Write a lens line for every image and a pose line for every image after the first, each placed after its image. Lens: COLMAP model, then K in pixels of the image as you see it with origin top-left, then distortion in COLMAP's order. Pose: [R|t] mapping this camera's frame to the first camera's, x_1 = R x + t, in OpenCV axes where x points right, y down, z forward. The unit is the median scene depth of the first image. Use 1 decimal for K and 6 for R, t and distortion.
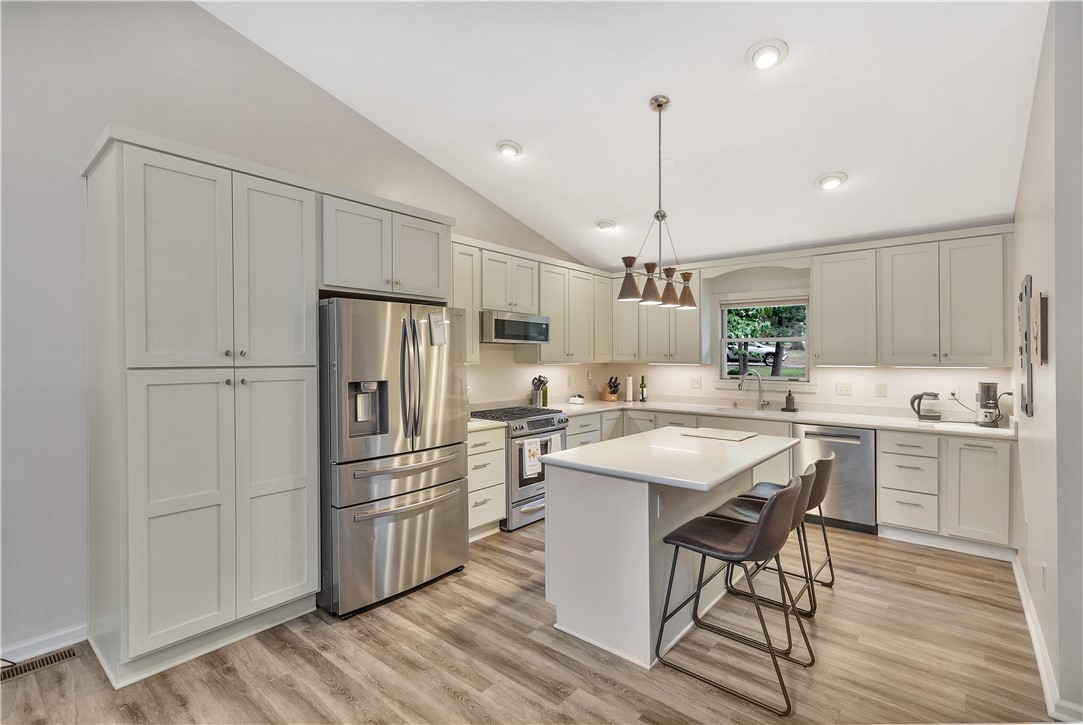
lens RADIAL K [[500.6, 0, 551.1], [0, 500.6, 360.8], [0, 0, 1]] dist [0.002226, -0.000157]
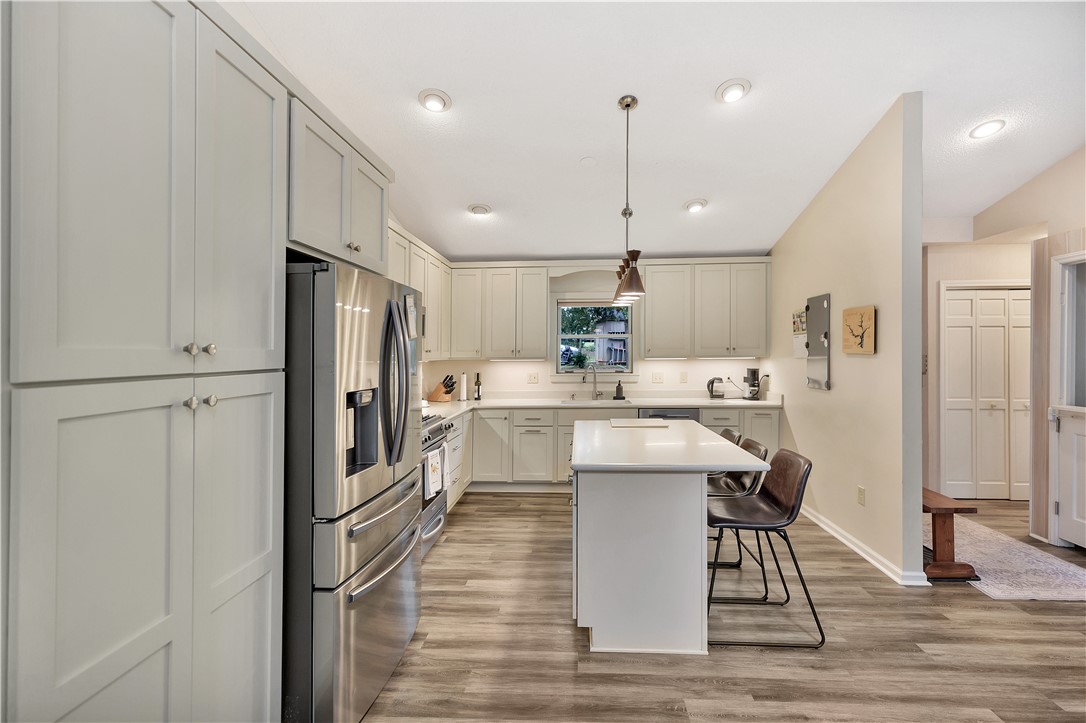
lens RADIAL K [[502.0, 0, 549.8], [0, 502.0, 351.3], [0, 0, 1]] dist [0.002226, -0.000157]
pose [[0.801482, -0.007742, 0.597969, -0.401524], [0.016158, 0.999831, -0.008712, -0.001253], [-0.597801, 0.016645, 0.801472, 0.211916]]
